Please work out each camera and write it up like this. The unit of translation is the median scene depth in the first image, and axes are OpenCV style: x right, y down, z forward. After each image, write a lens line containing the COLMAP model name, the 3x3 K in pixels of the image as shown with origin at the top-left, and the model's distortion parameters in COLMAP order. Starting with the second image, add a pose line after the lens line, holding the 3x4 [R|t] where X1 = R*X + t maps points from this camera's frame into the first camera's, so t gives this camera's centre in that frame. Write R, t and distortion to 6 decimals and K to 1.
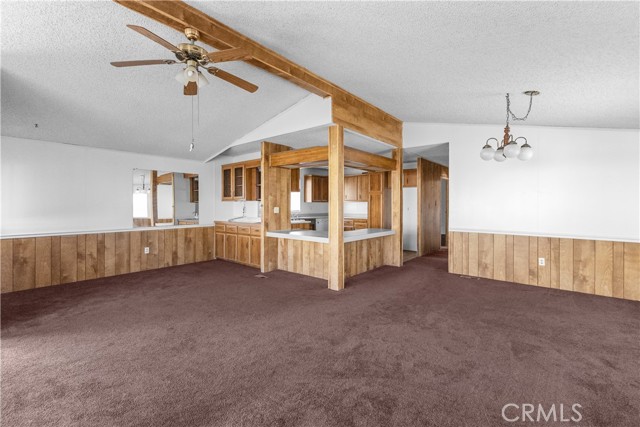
lens RADIAL K [[280.8, 0, 326.0], [0, 280.8, 207.4], [0, 0, 1]] dist [0.013168, -0.001052]
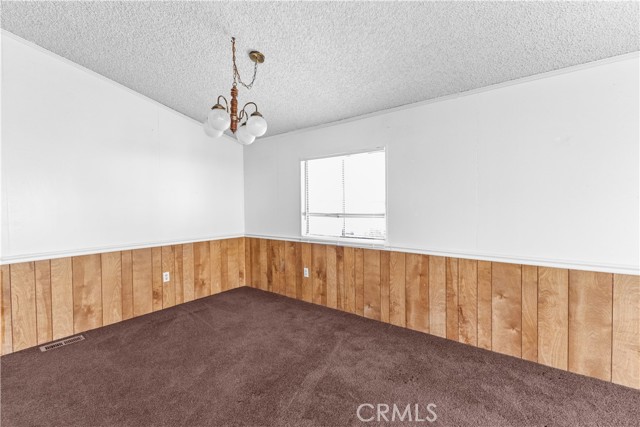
lens RADIAL K [[280.8, 0, 318.6], [0, 280.8, 212.7], [0, 0, 1]] dist [0.013168, -0.001052]
pose [[-0.027351, -0.028118, 0.999230, -0.028766], [0.019453, 0.999400, 0.028655, -0.001714], [-0.999437, 0.020222, -0.026788, 0.517339]]
